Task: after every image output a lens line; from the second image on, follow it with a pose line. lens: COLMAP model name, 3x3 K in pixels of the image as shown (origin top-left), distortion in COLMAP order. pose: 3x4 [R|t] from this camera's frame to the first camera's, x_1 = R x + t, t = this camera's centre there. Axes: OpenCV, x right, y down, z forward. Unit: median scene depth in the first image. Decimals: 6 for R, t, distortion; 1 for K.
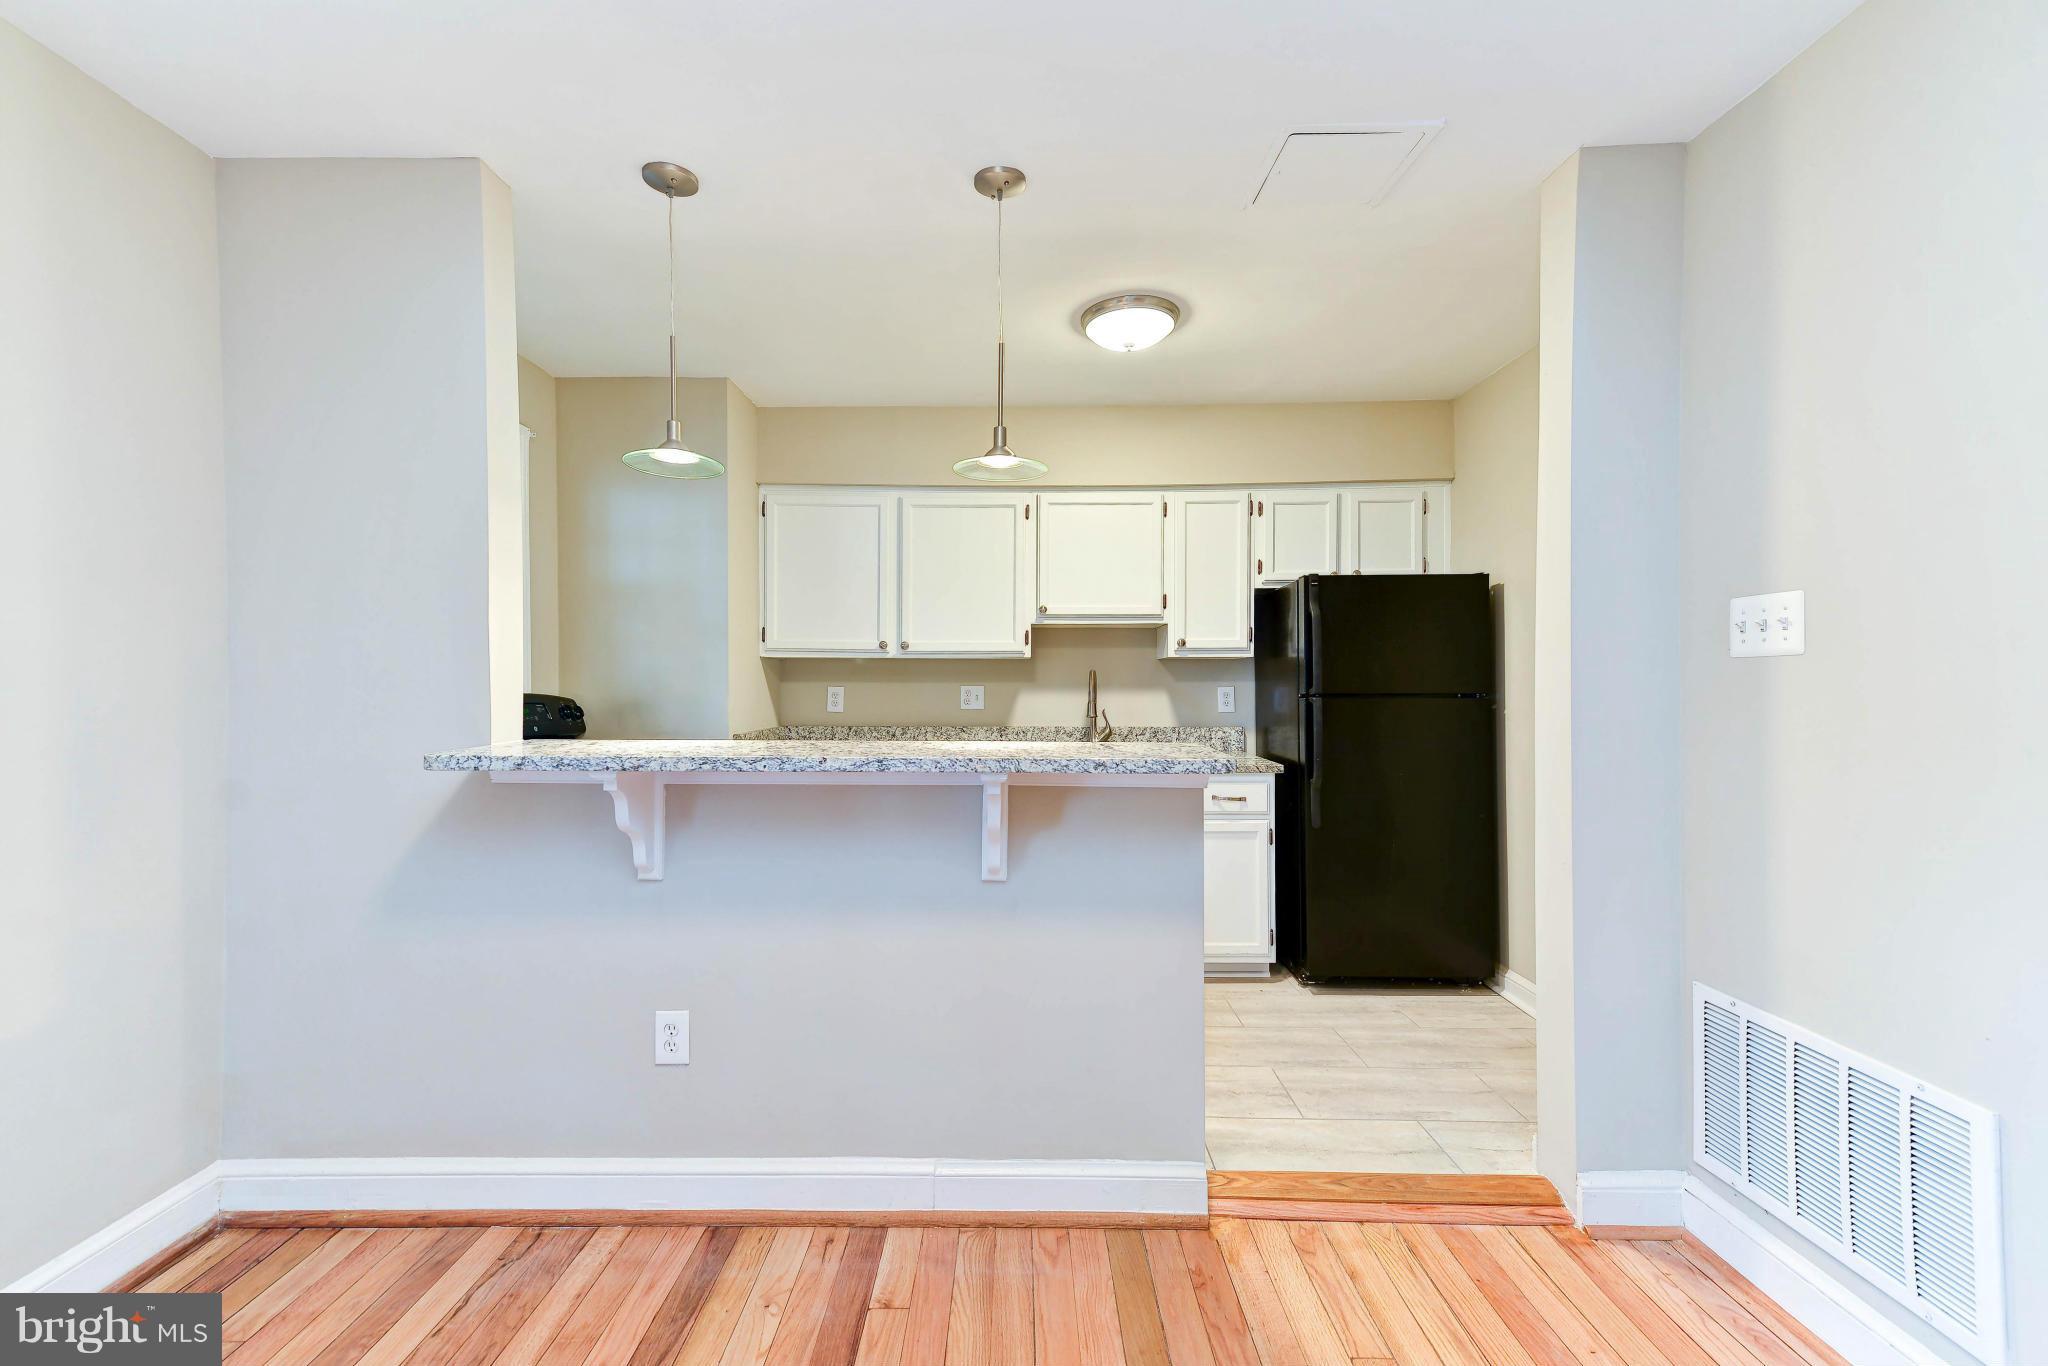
lens RADIAL K [[832.1, 0, 1009.1], [0, 832.1, 690.6], [0, 0, 1]] dist [0.023735, 0.000028]
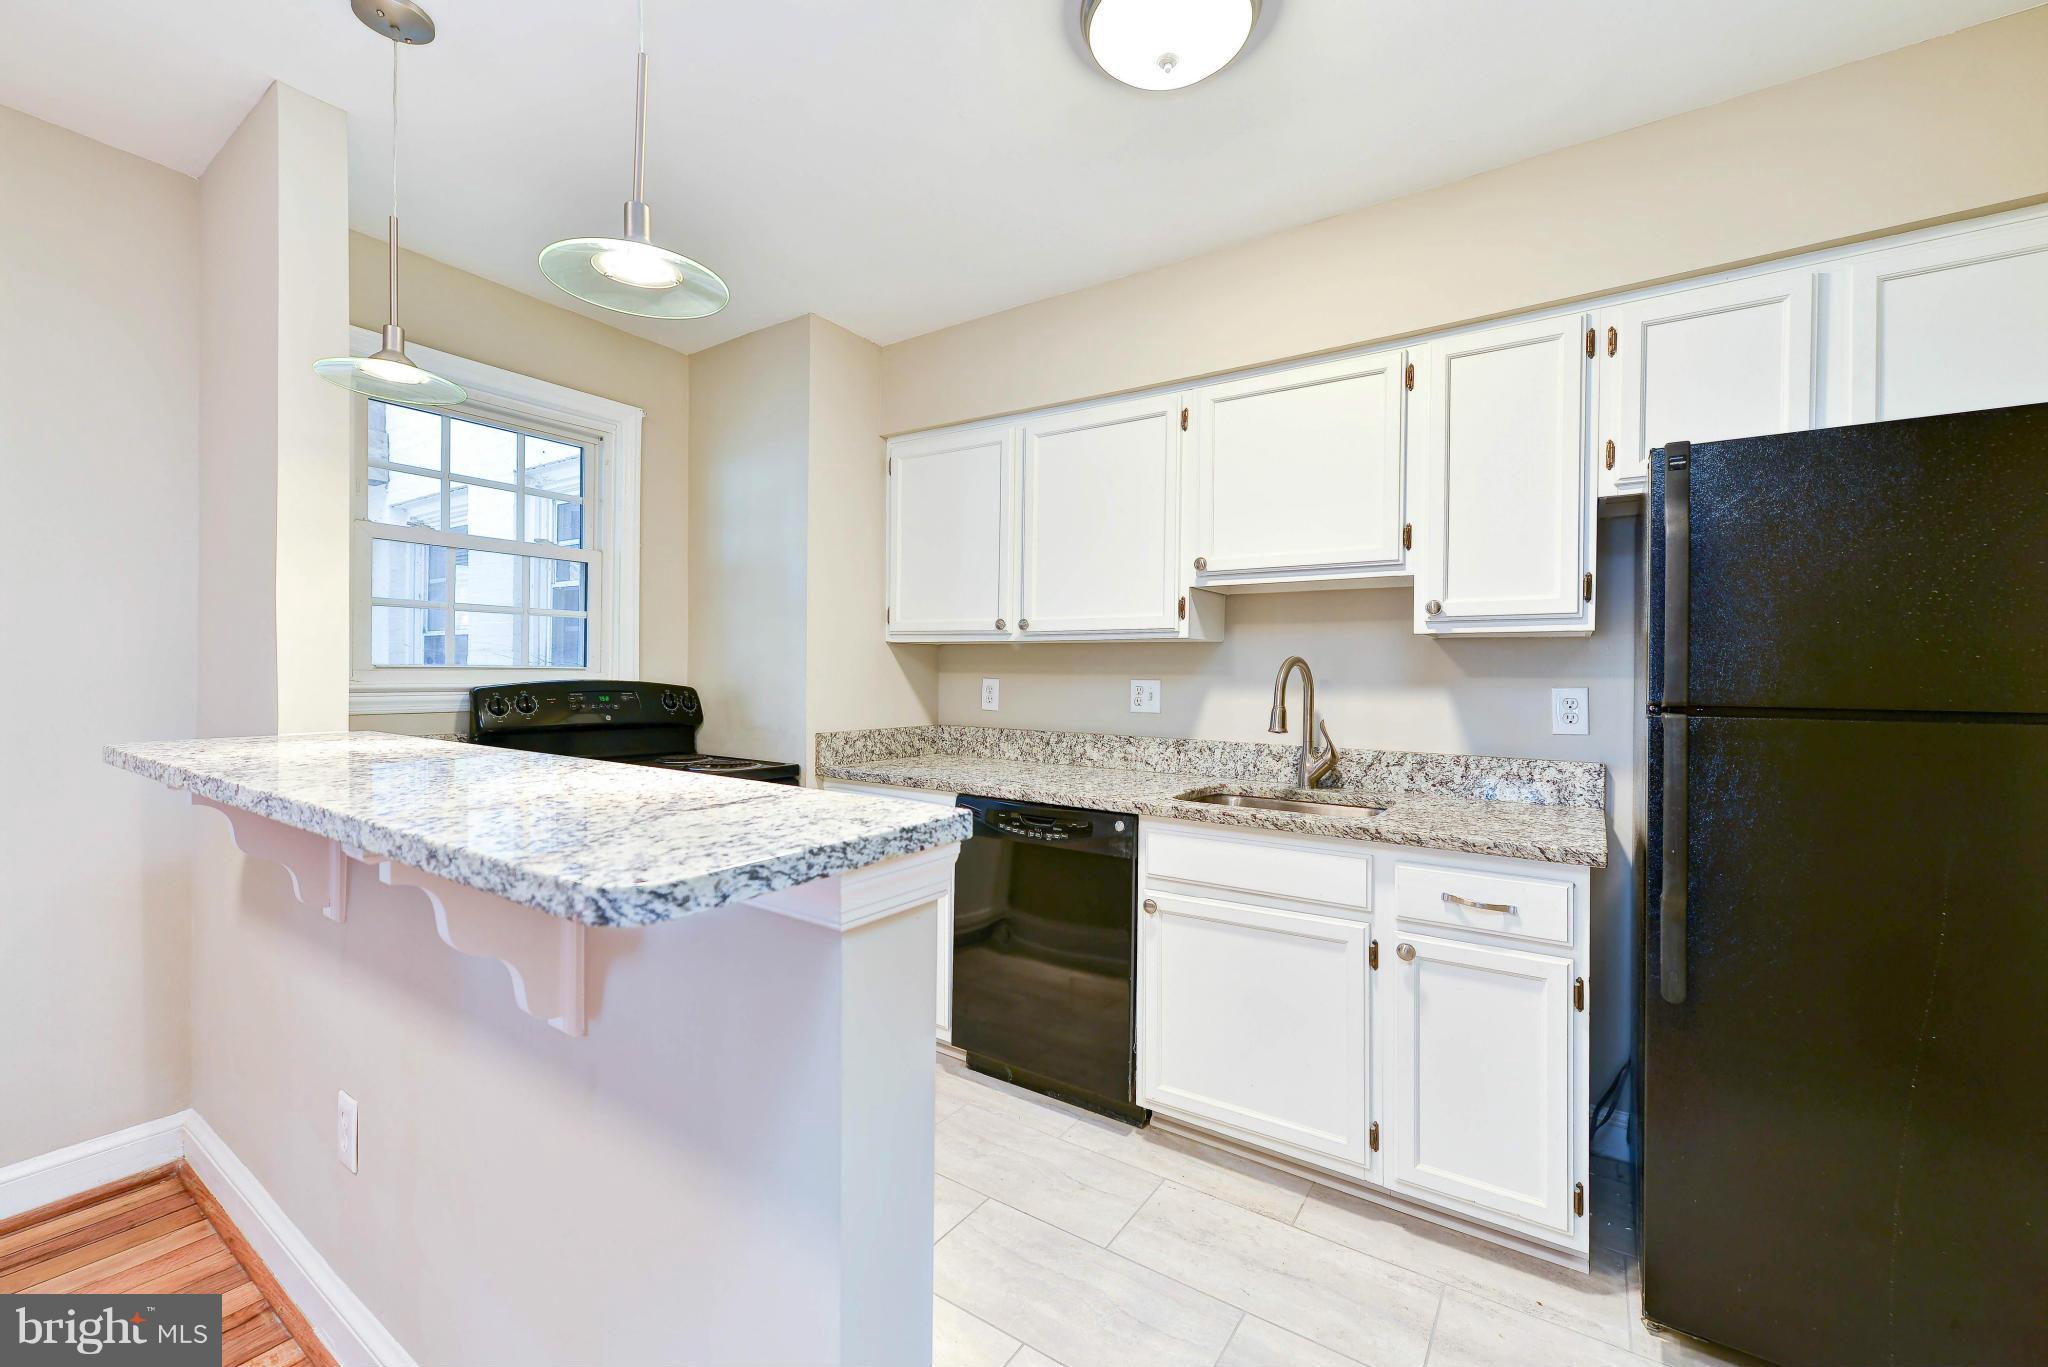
lens RADIAL K [[821.5, 0, 1024.0], [0, 821.5, 683.5], [0, 0, 1]] dist [-0.001101, -0.000045]
pose [[0.838230, 0.015086, -0.545109, 0.275505], [-0.017424, 0.999848, 0.000878, -0.001912], [0.545039, 0.008762, 0.838365, 0.381882]]
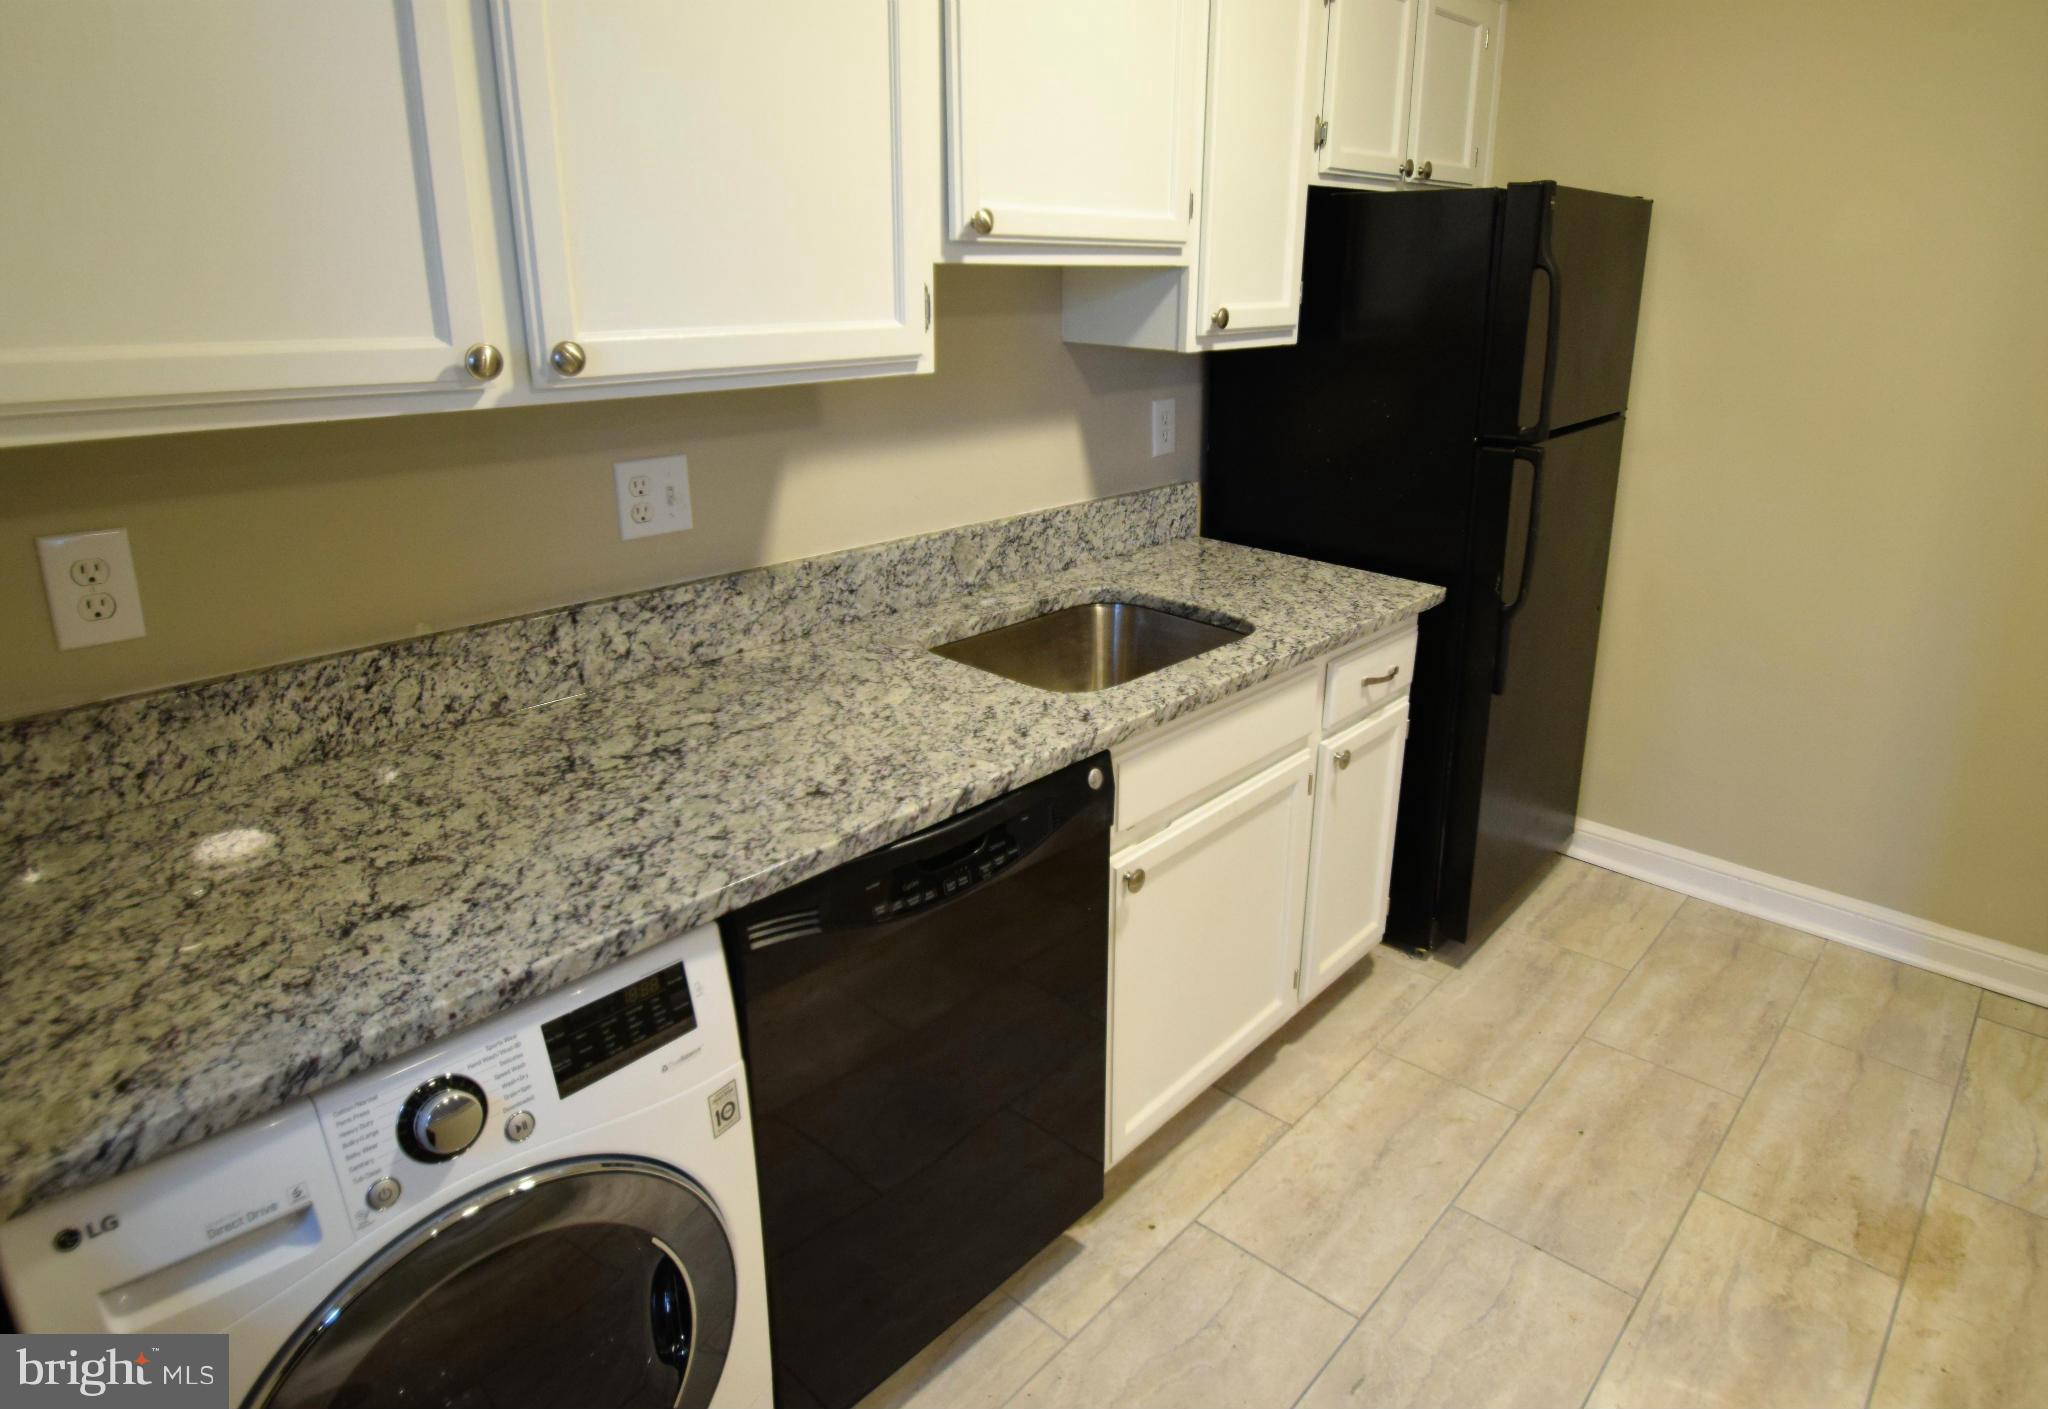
lens RADIAL K [[1236.3, 0, 1125.1], [0, 1236.3, 643.7], [0, 0, 1]] dist [-0.015546, -0.003849]
pose [[0.618202, -0.224173, 0.753374, -0.311895], [-0.016886, 0.954459, 0.297865, -0.083941], [-0.785838, -0.196862, 0.586263, 0.645427]]
